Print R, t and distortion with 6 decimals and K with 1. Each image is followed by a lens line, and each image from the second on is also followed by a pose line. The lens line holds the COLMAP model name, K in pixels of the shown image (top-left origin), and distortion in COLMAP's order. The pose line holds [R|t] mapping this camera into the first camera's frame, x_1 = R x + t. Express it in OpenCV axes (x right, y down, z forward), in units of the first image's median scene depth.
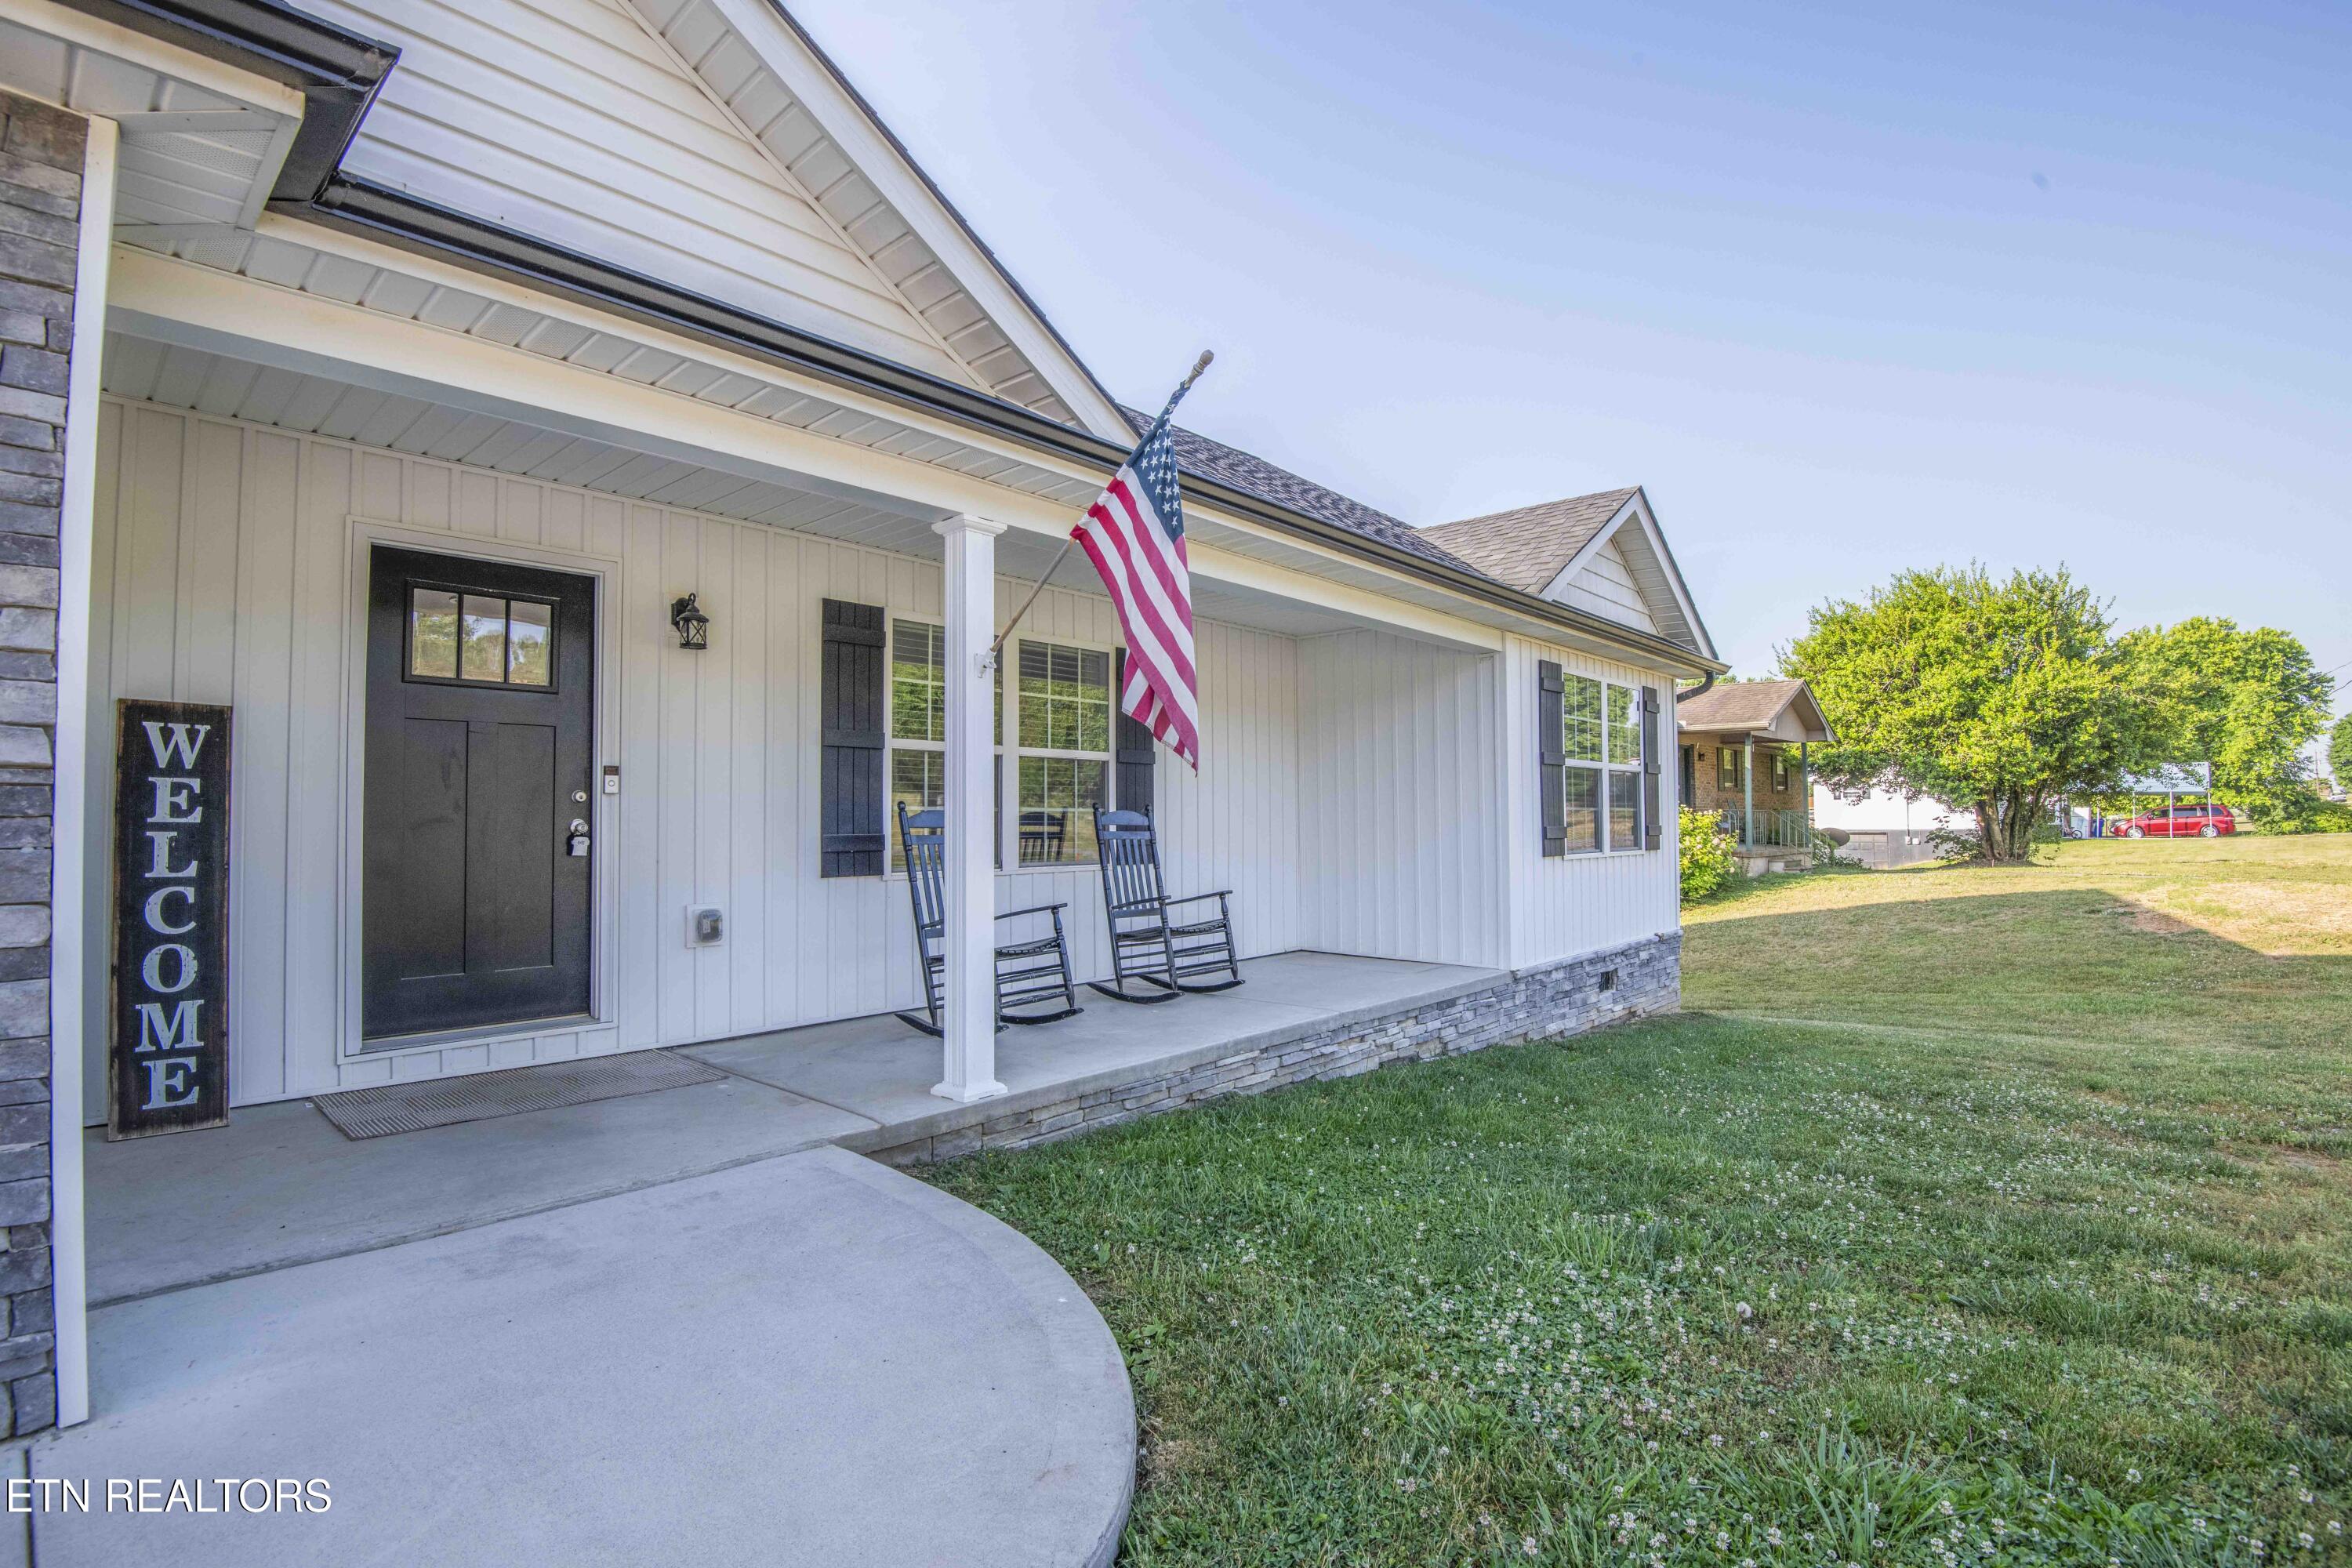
lens RADIAL K [[1088.4, 0, 1182.1], [0, 1088.4, 781.8], [0, 0, 1]] dist [-0.014606, -0.017709]
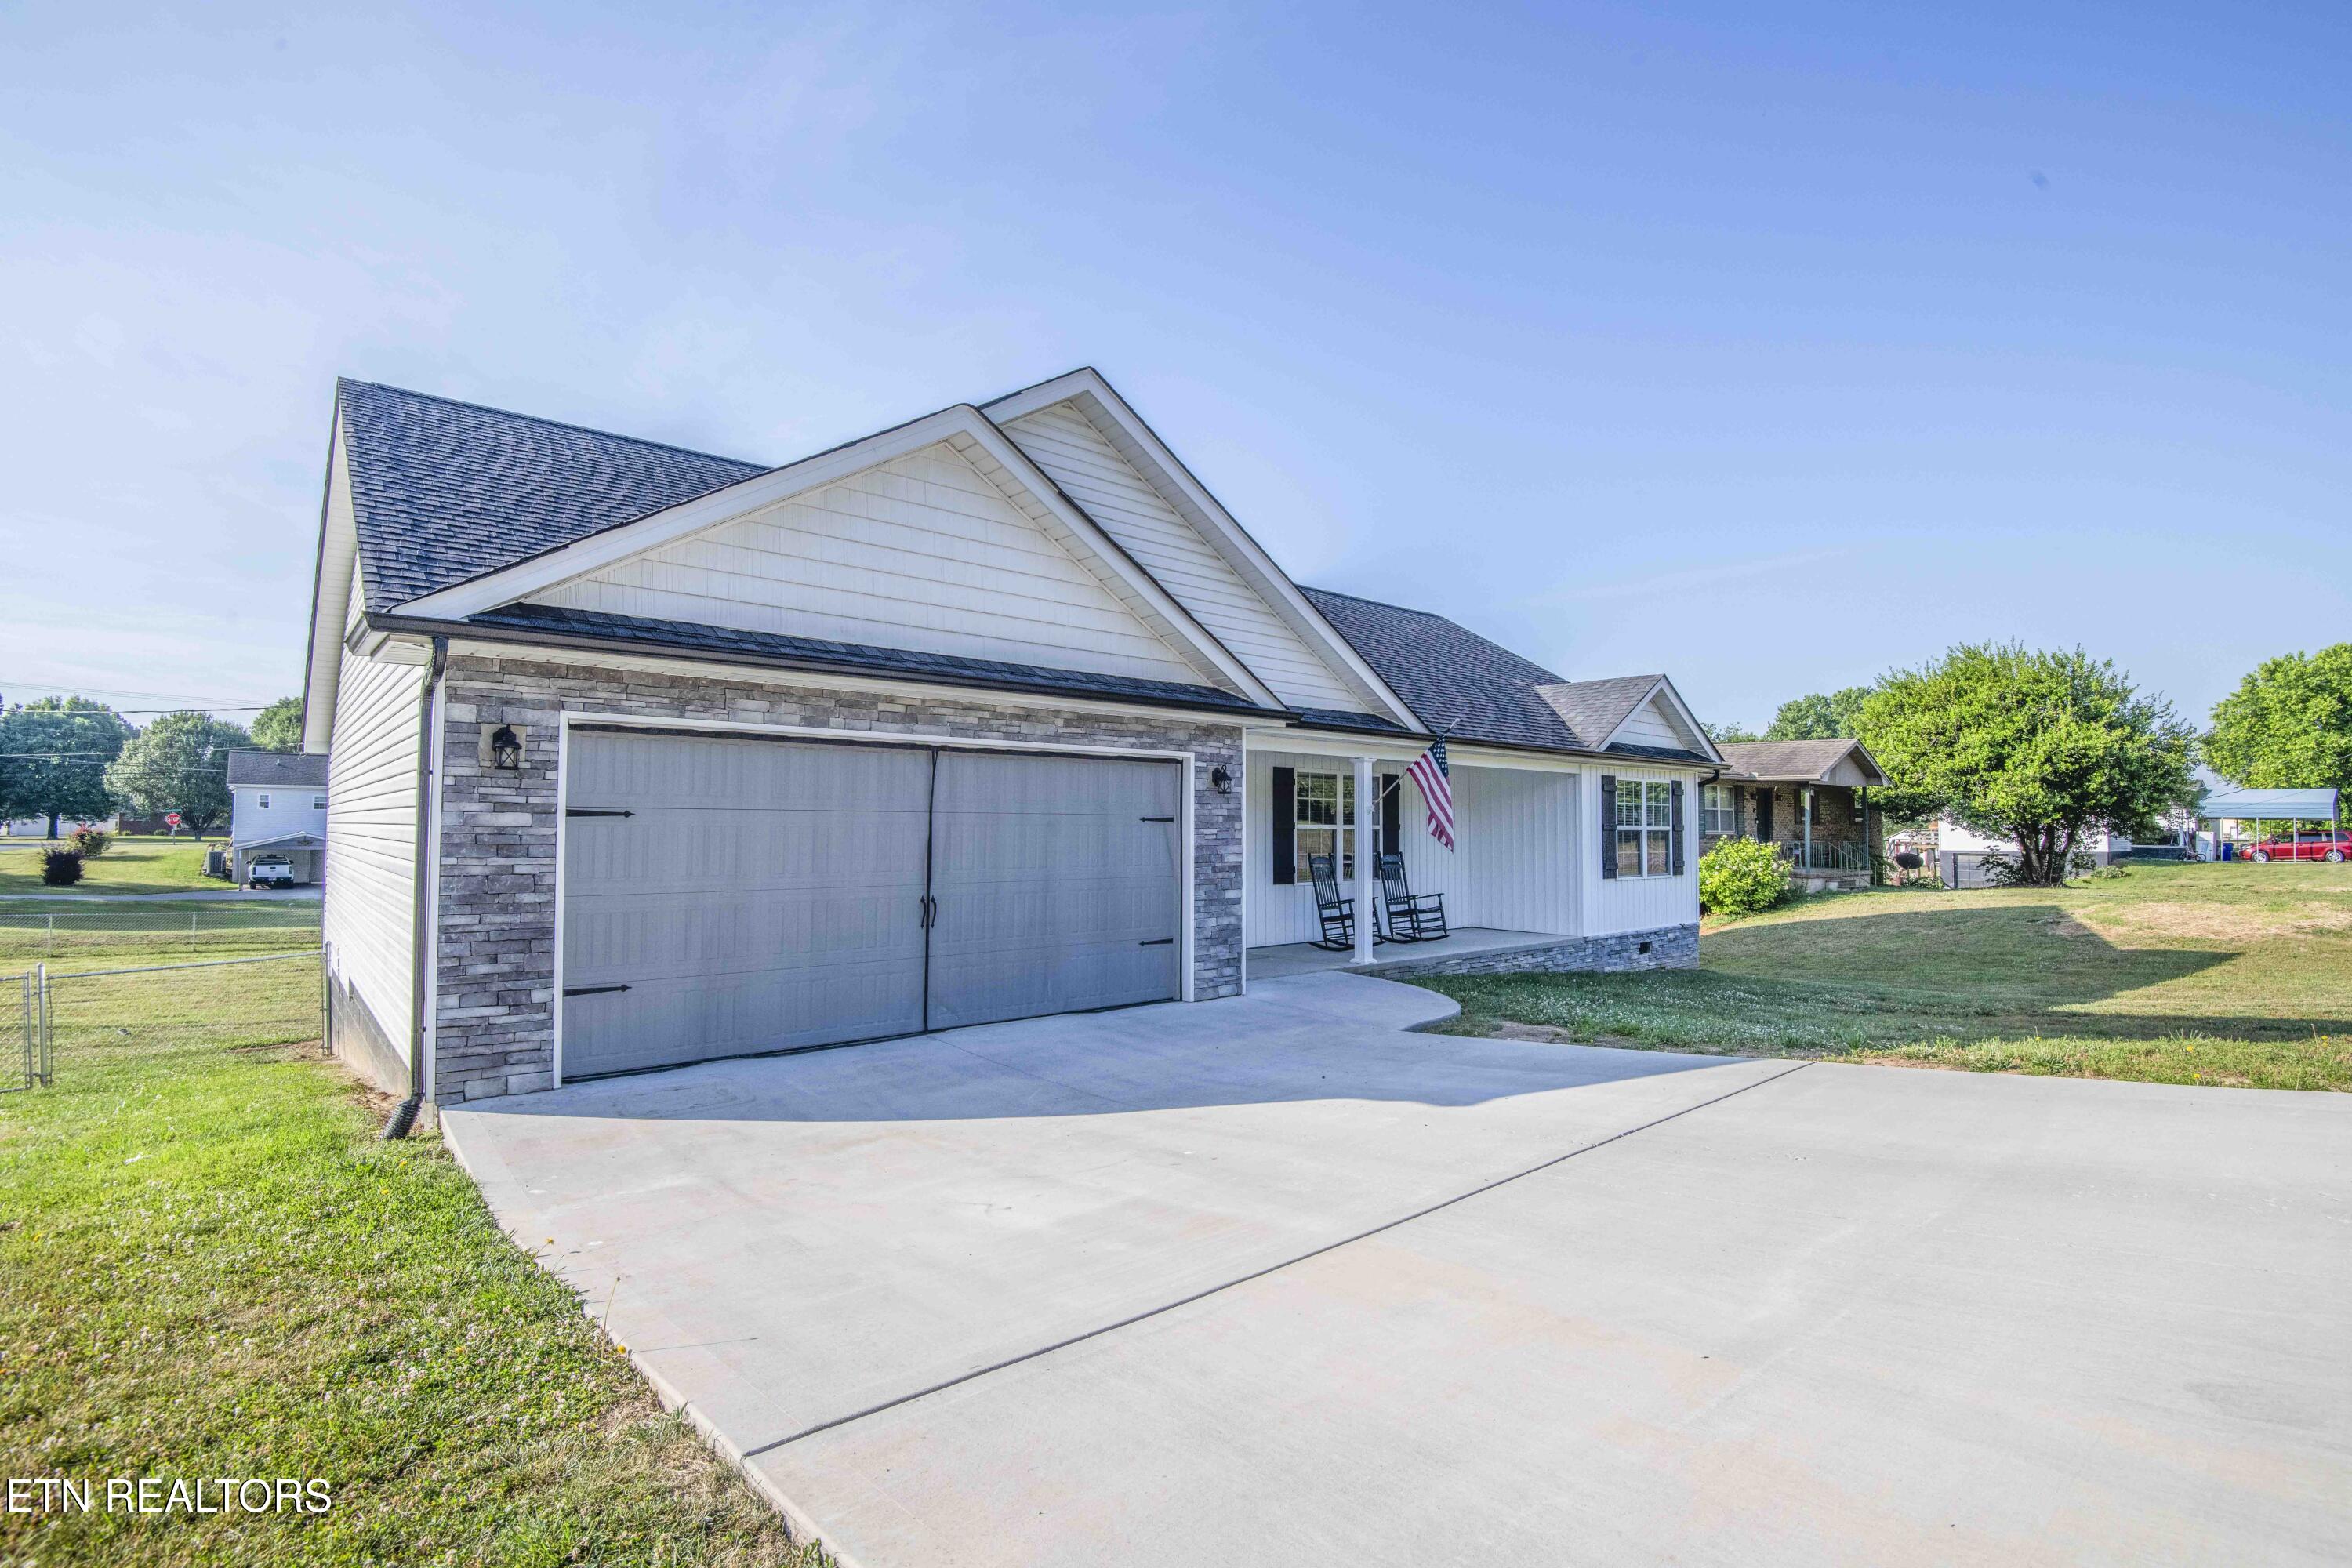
lens RADIAL K [[1087.6, 0, 1183.1], [0, 1087.6, 781.8], [0, 0, 1]] dist [-0.024446, -0.011901]
pose [[0.992611, 0.004536, -0.121257, -0.209259], [-0.005491, 0.999957, -0.007537, -0.102061], [0.121218, 0.008147, 0.992593, -1.204719]]
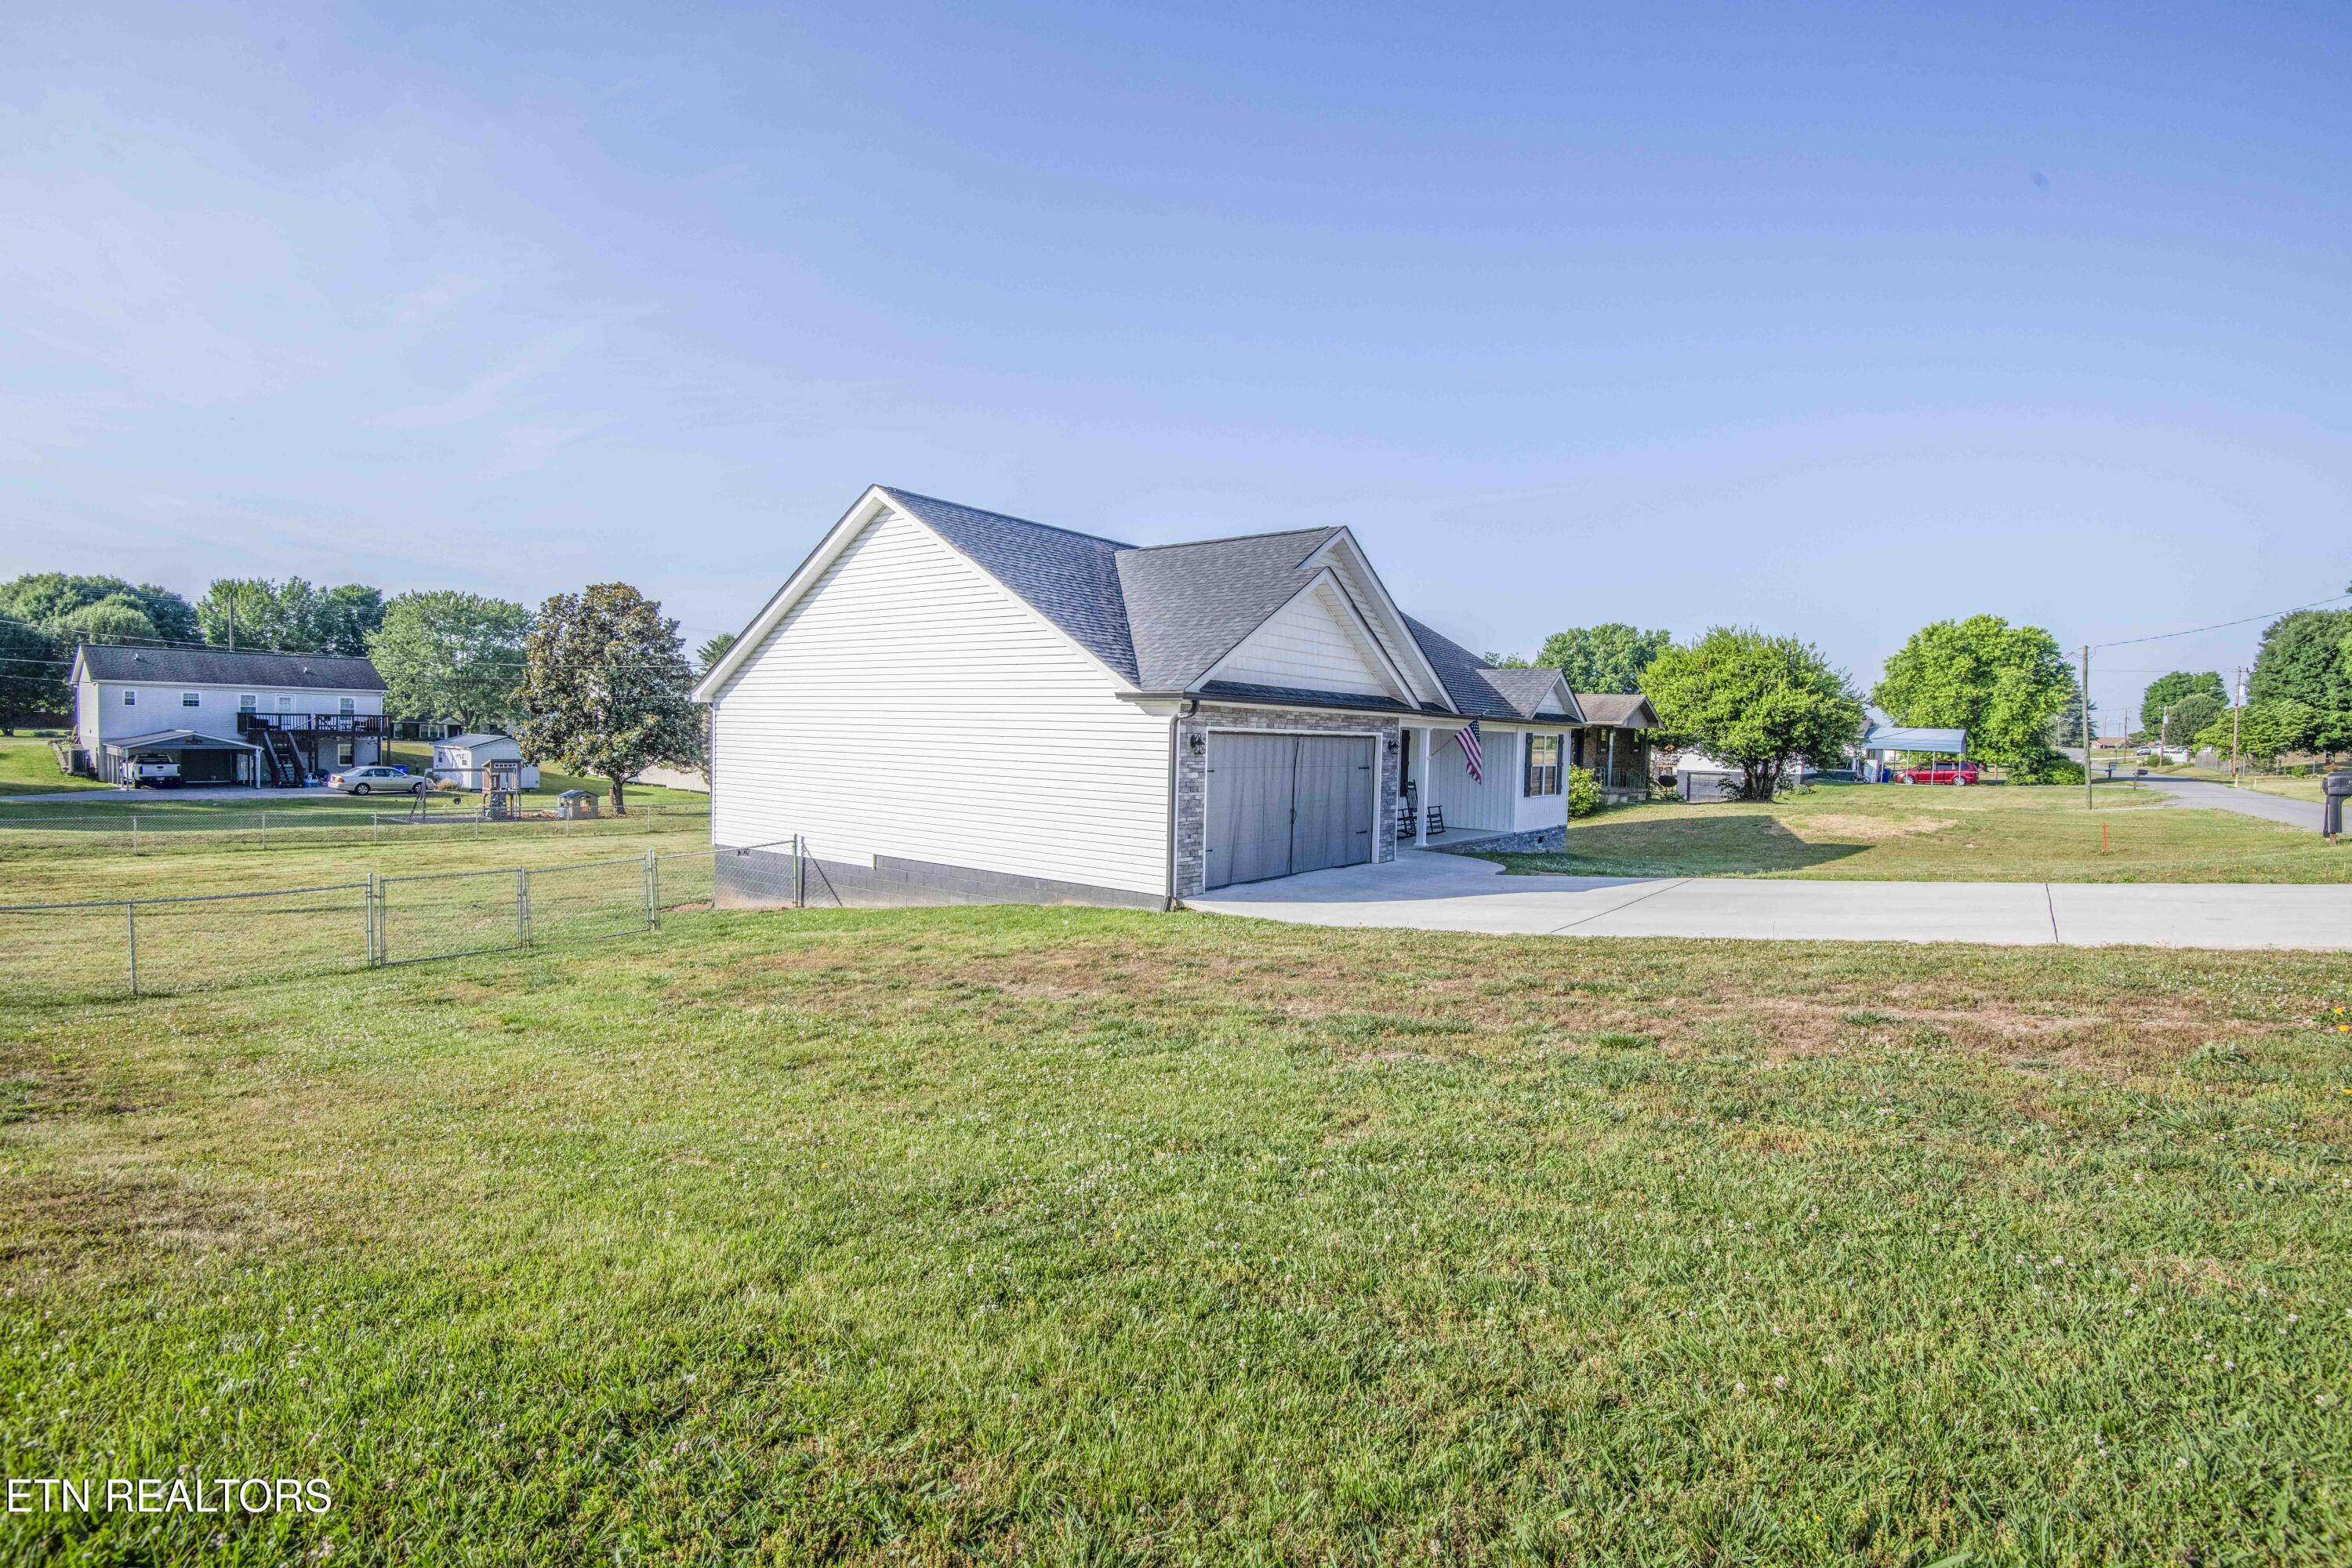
lens RADIAL K [[1079.8, 0, 1176.0], [0, 1079.8, 784.0], [0, 0, 1]] dist [-0.010269, -0.024476]
pose [[0.997186, 0.025742, 0.070412, -1.076174], [-0.031355, 0.996317, 0.079808, -0.223638], [-0.068098, -0.081791, 0.994320, -2.442933]]
